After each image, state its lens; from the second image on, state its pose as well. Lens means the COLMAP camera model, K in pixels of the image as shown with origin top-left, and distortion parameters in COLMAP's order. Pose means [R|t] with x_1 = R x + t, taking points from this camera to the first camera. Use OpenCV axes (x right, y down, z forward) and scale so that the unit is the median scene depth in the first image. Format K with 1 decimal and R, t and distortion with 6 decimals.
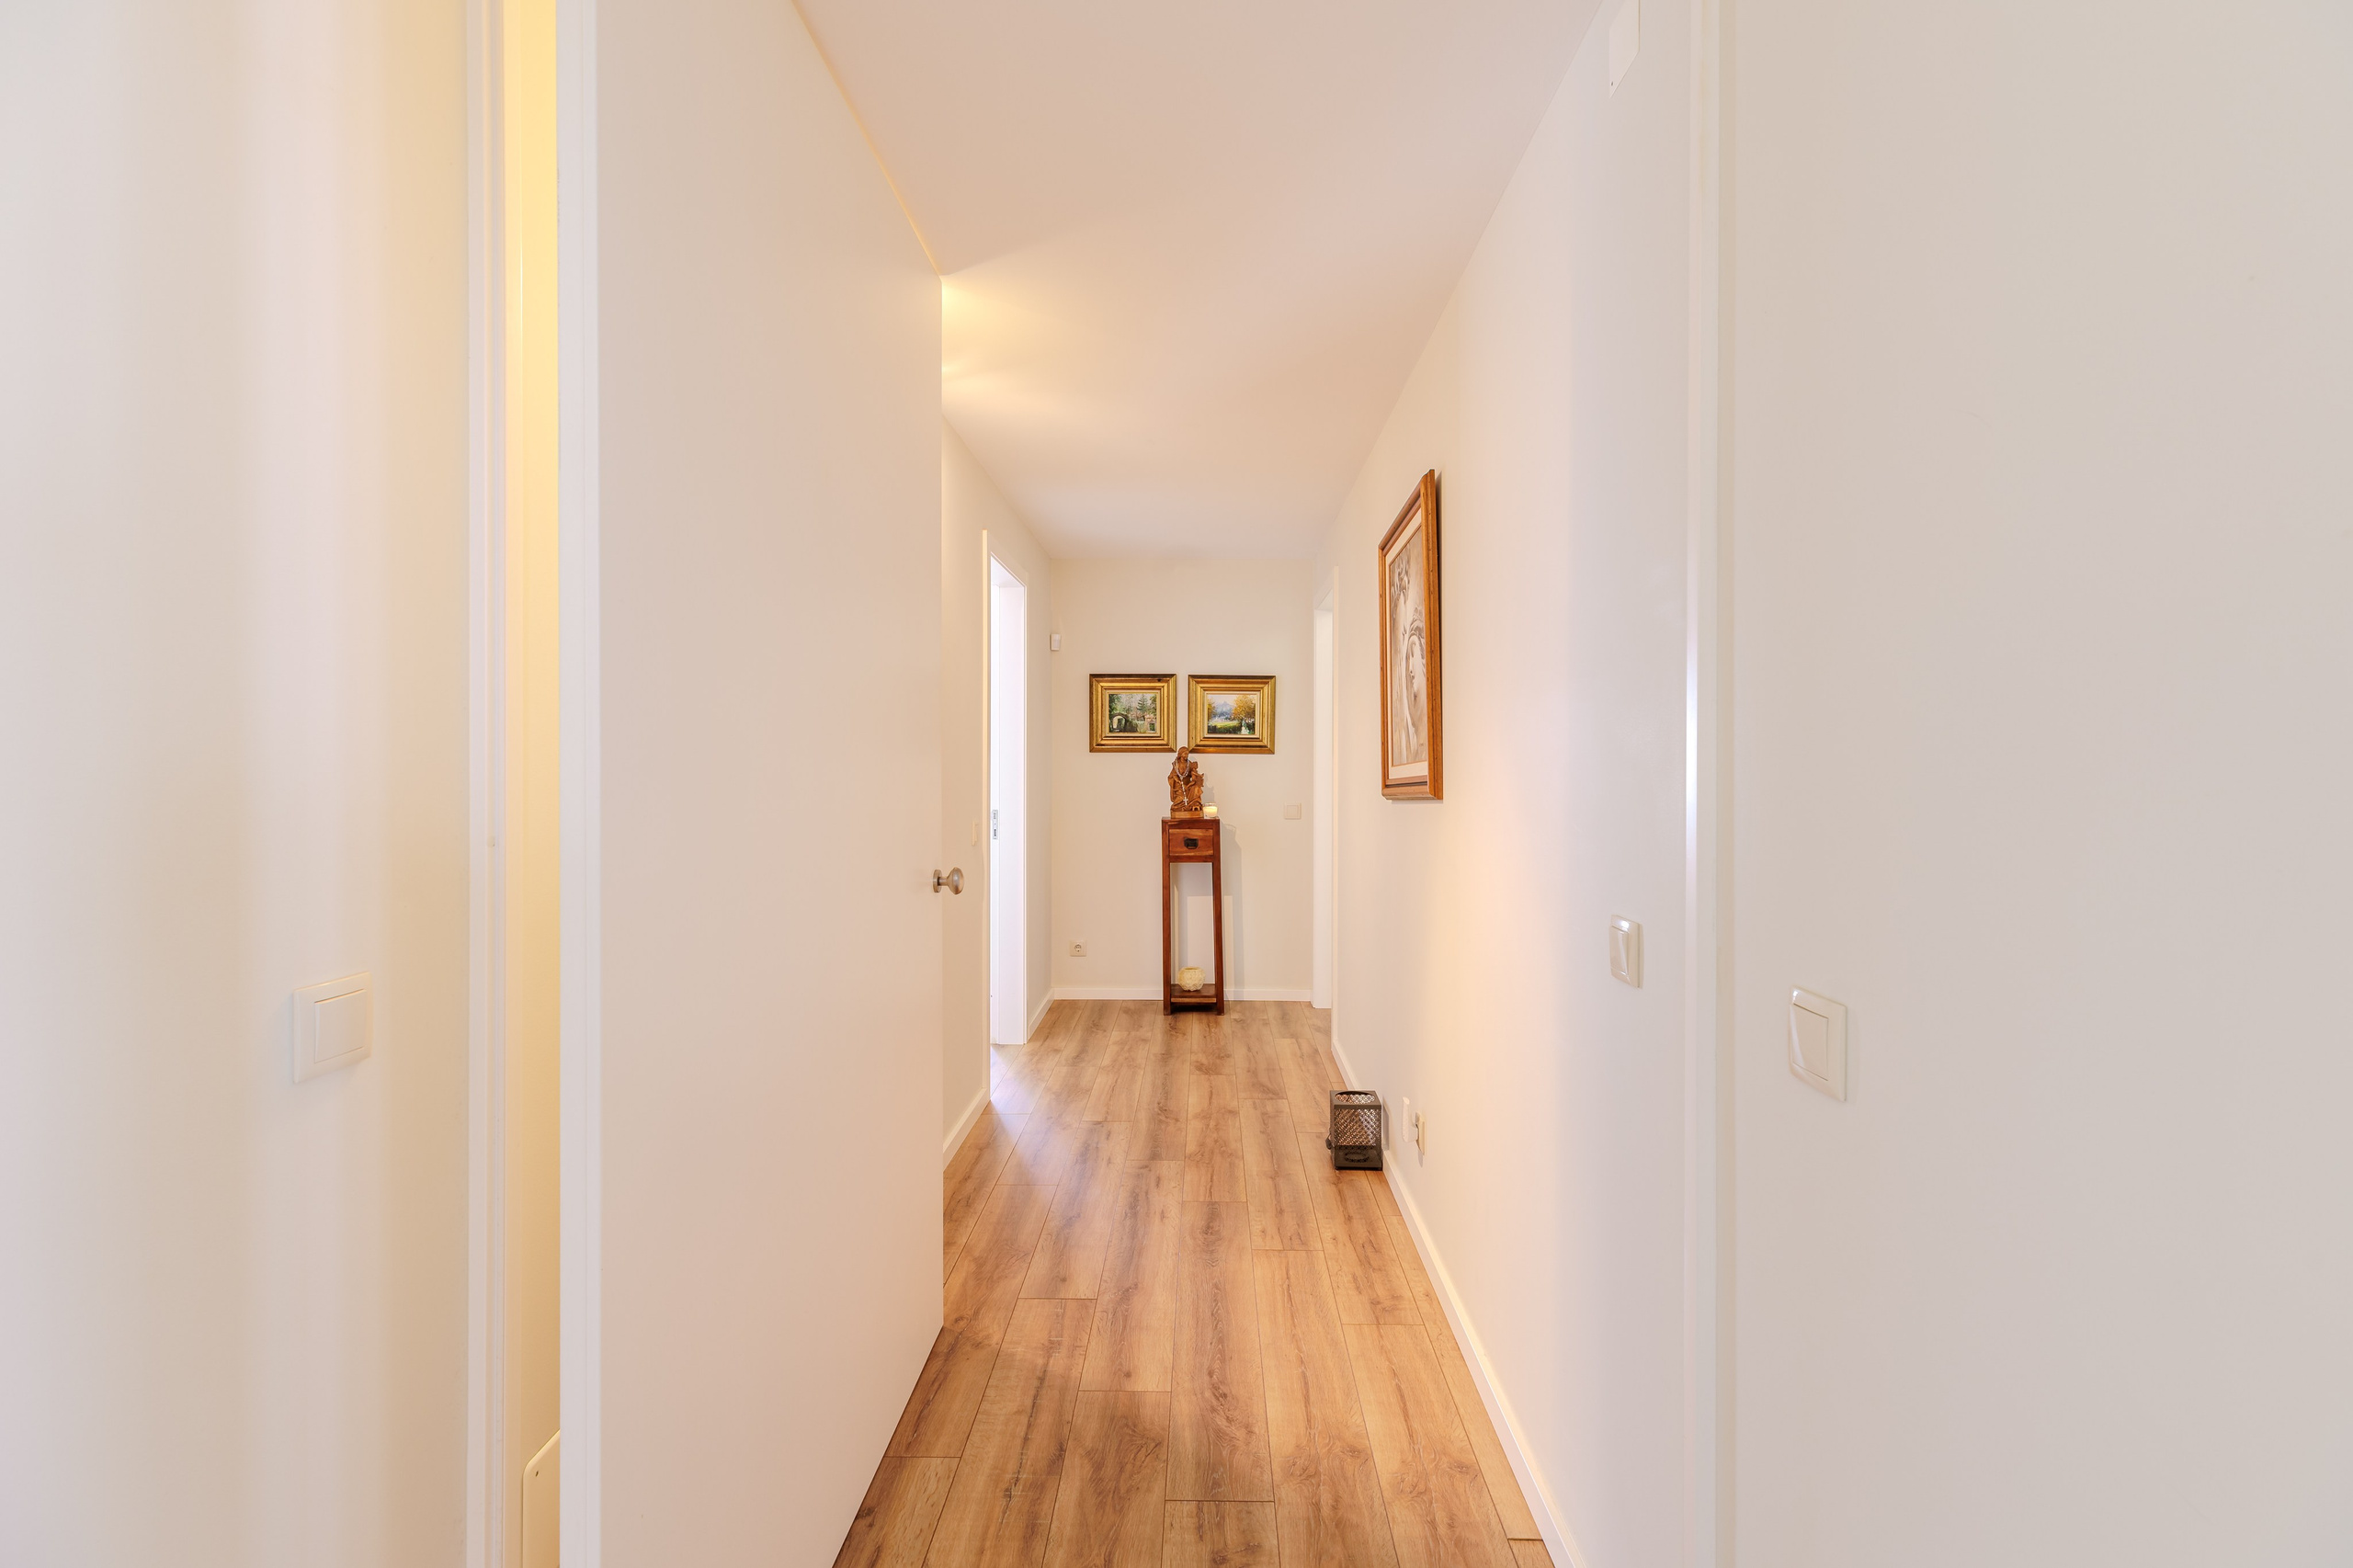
lens RADIAL K [[895.8, 0, 1187.5], [0, 895.8, 778.6], [0, 0, 1]] dist [0.002213, 0.000044]
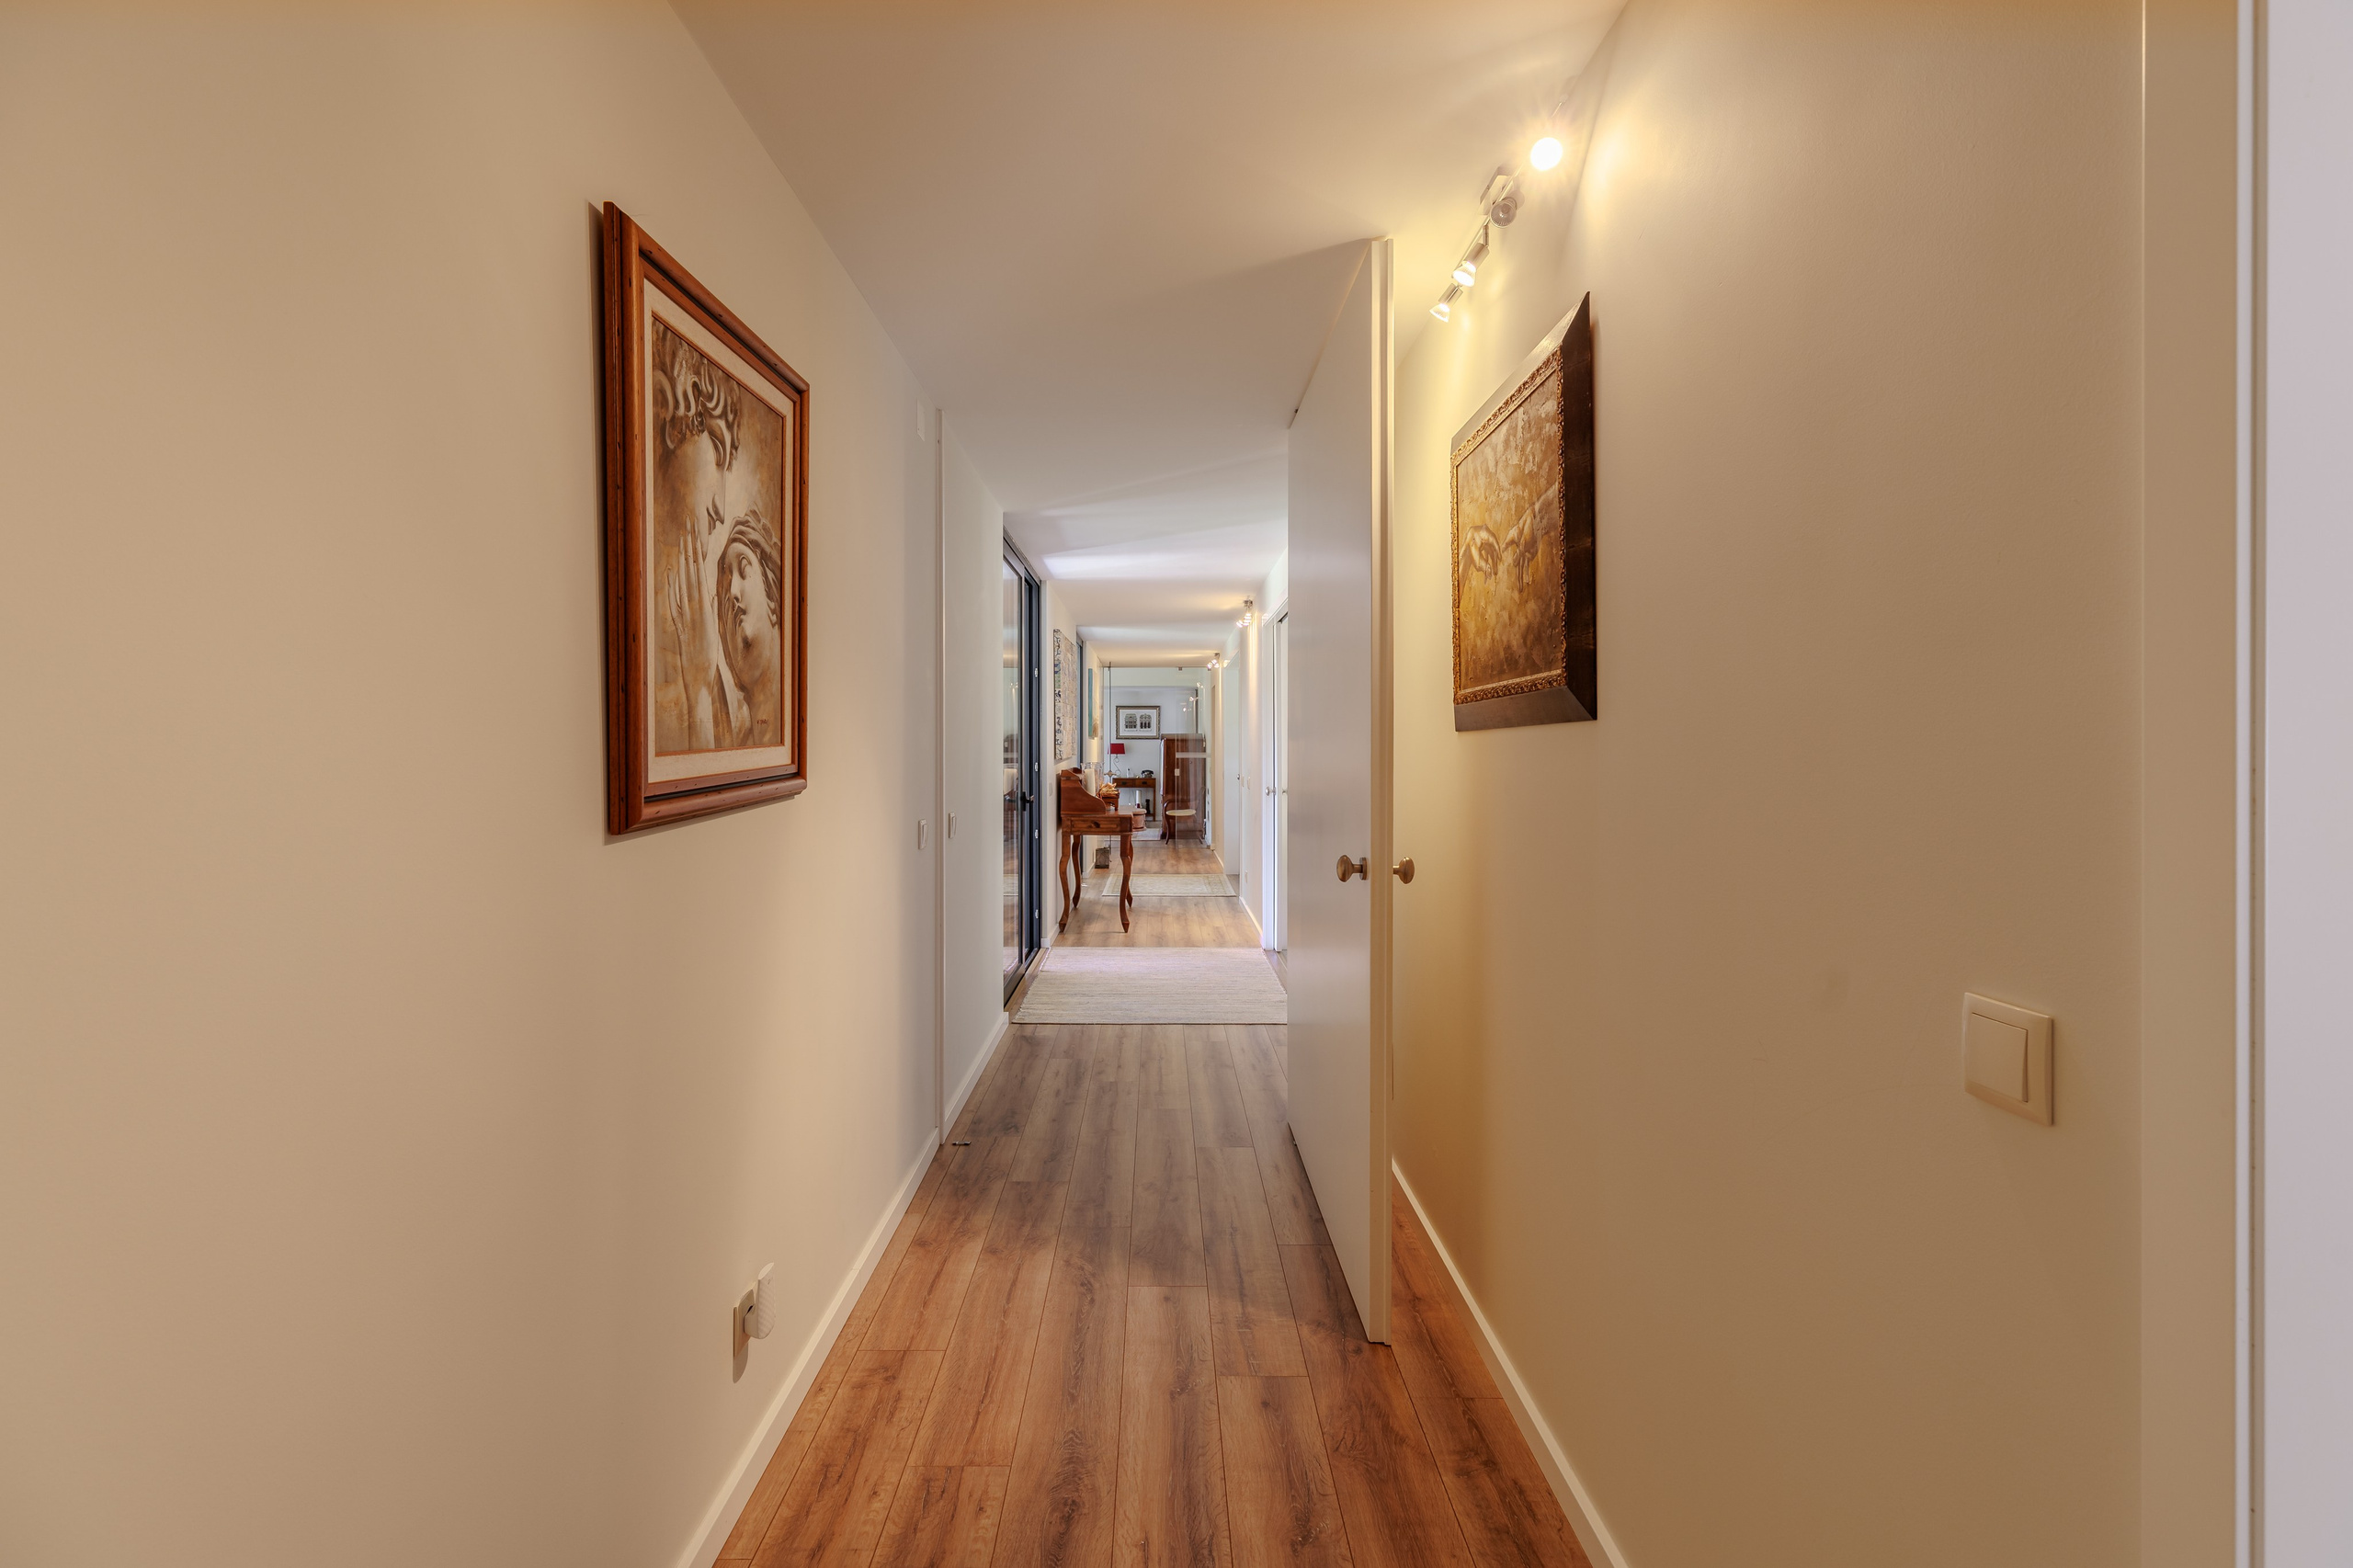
lens RADIAL K [[1105.4, 0, 1188.0], [0, 1105.4, 765.7], [0, 0, 1]] dist [0.002791, 0.000033]
pose [[-0.999097, 0.000313, -0.042478, -0.037862], [-0.000912, 0.999584, 0.028818, -0.040562], [0.042470, 0.028830, -0.998682, 2.571480]]
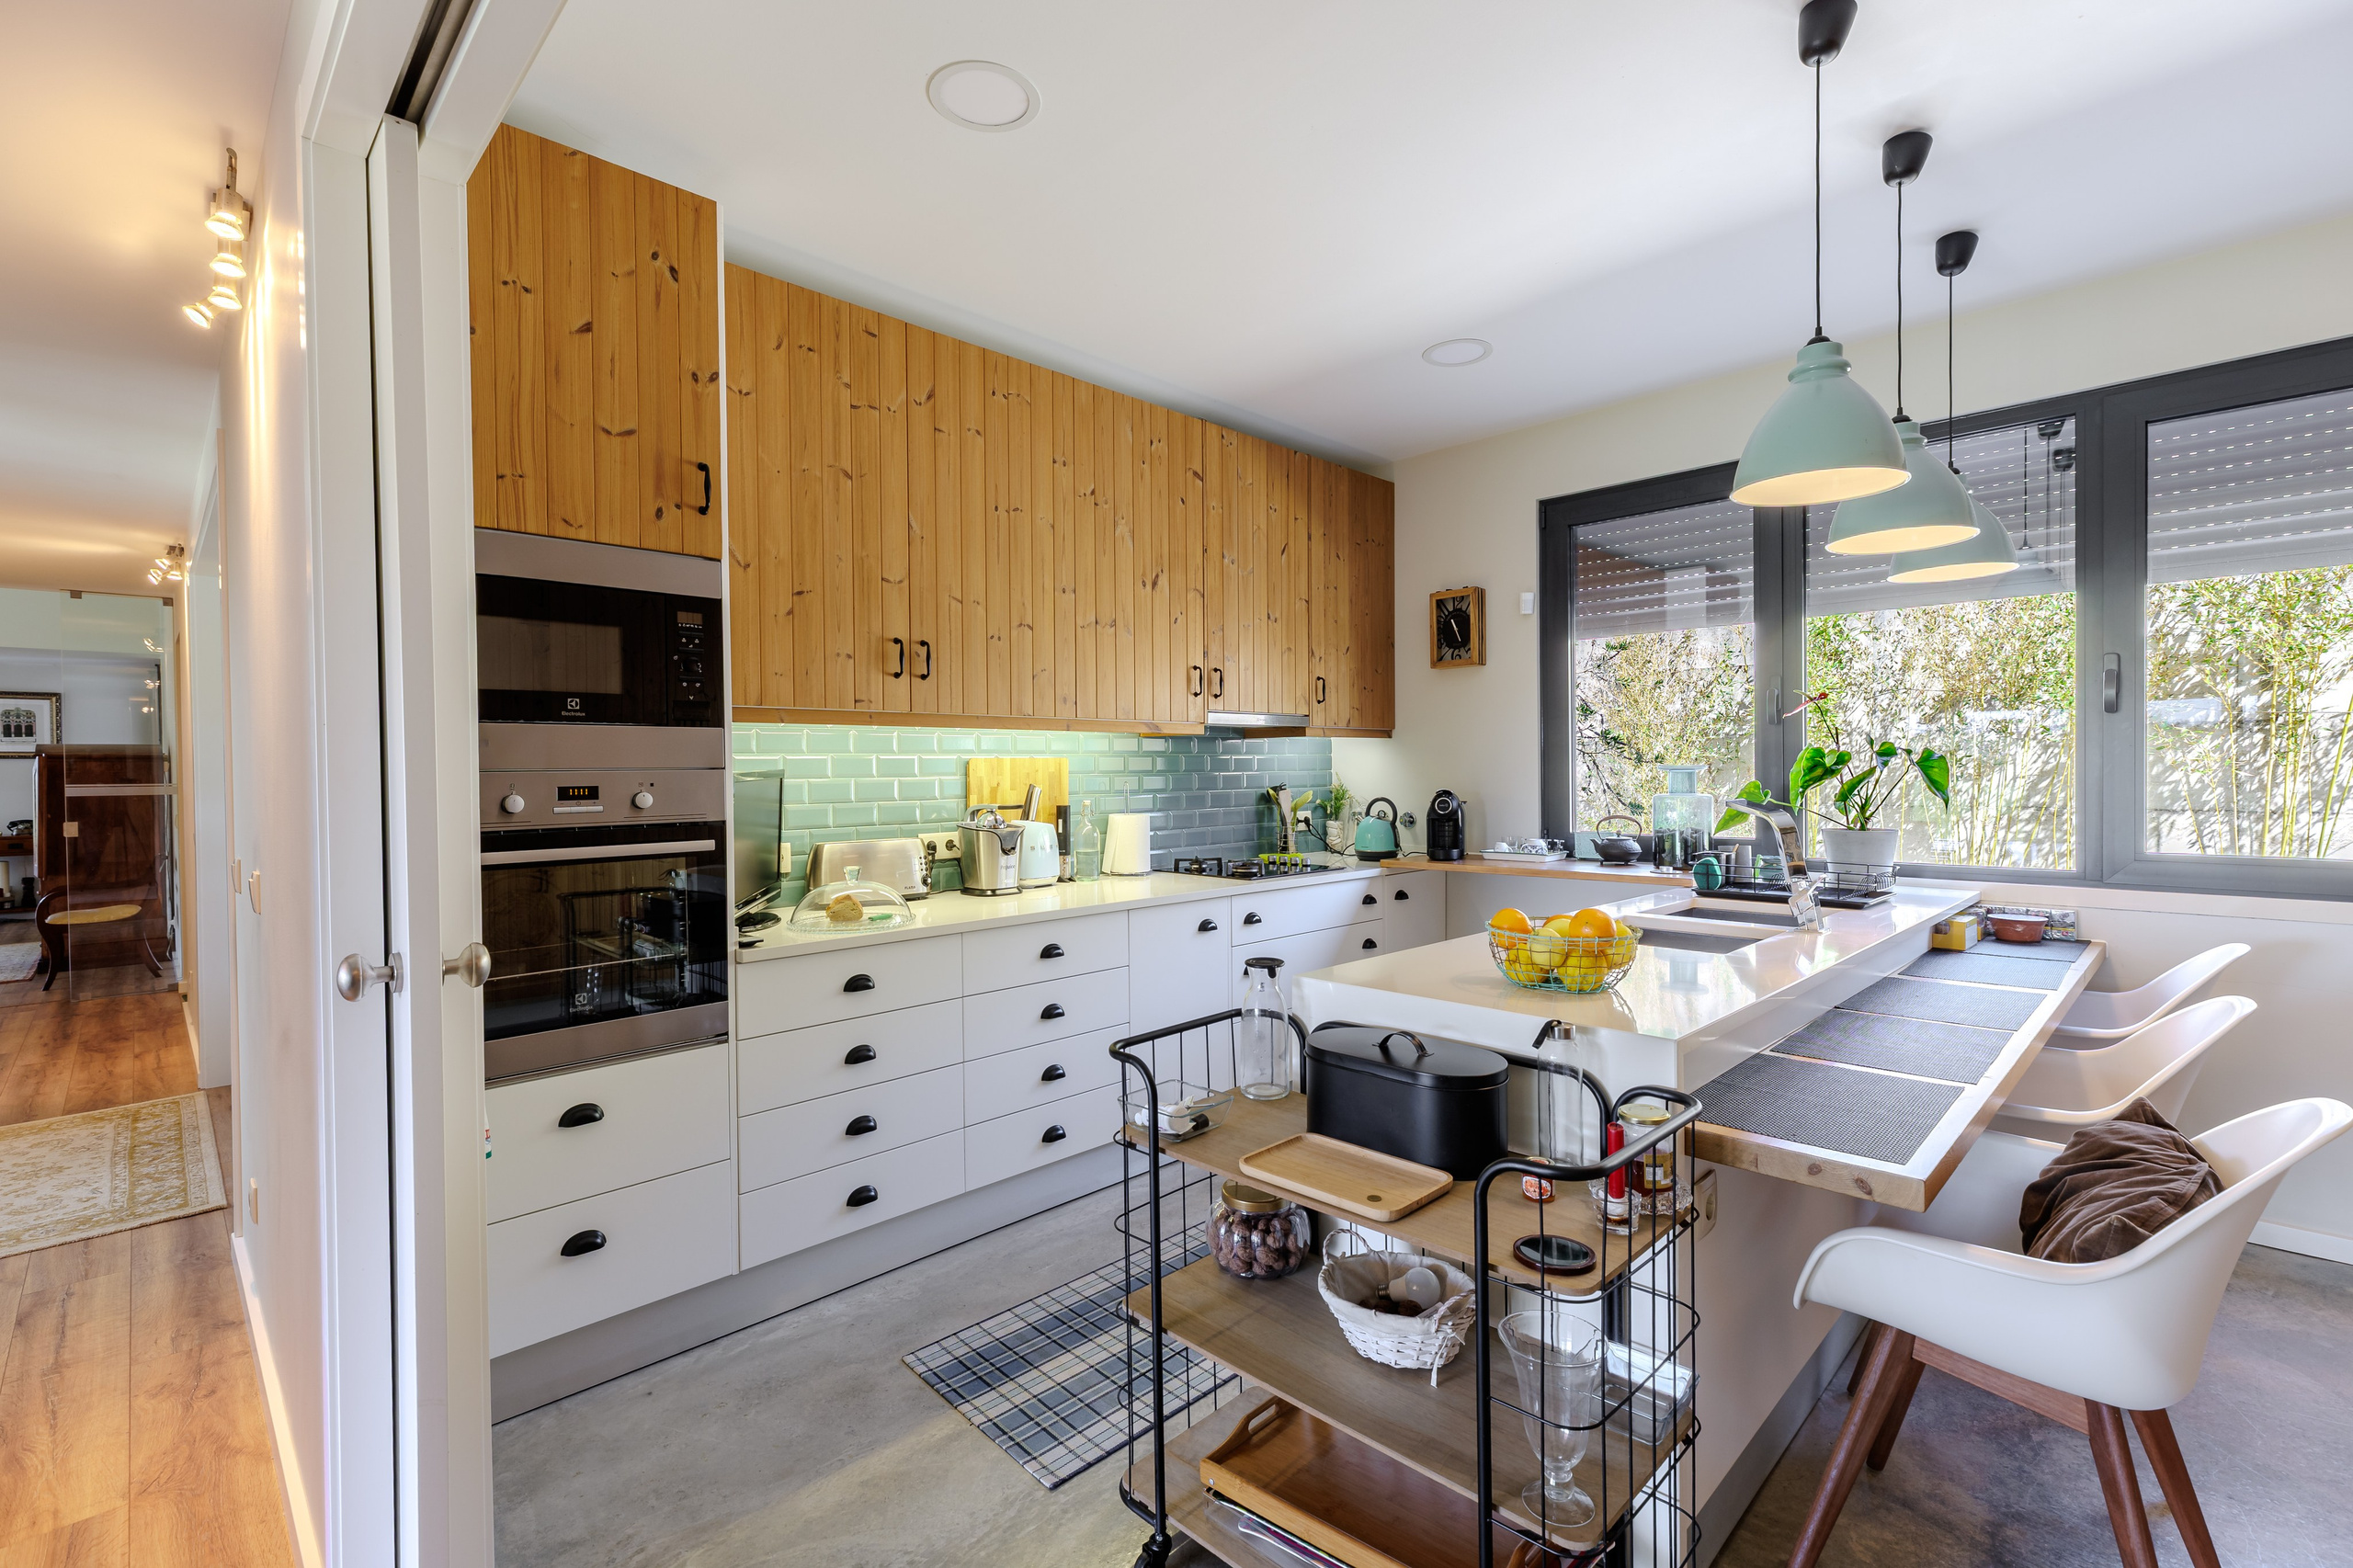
lens RADIAL K [[1059.1, 0, 1187.8], [0, 1059.1, 776.9], [0, 0, 1]] dist [-0.016375, -0.000854]
pose [[-0.692879, 0.012297, -0.720949, -0.138919], [-0.000663, 0.999843, 0.017691, -0.025584], [0.721053, 0.012735, -0.692762, 1.657733]]
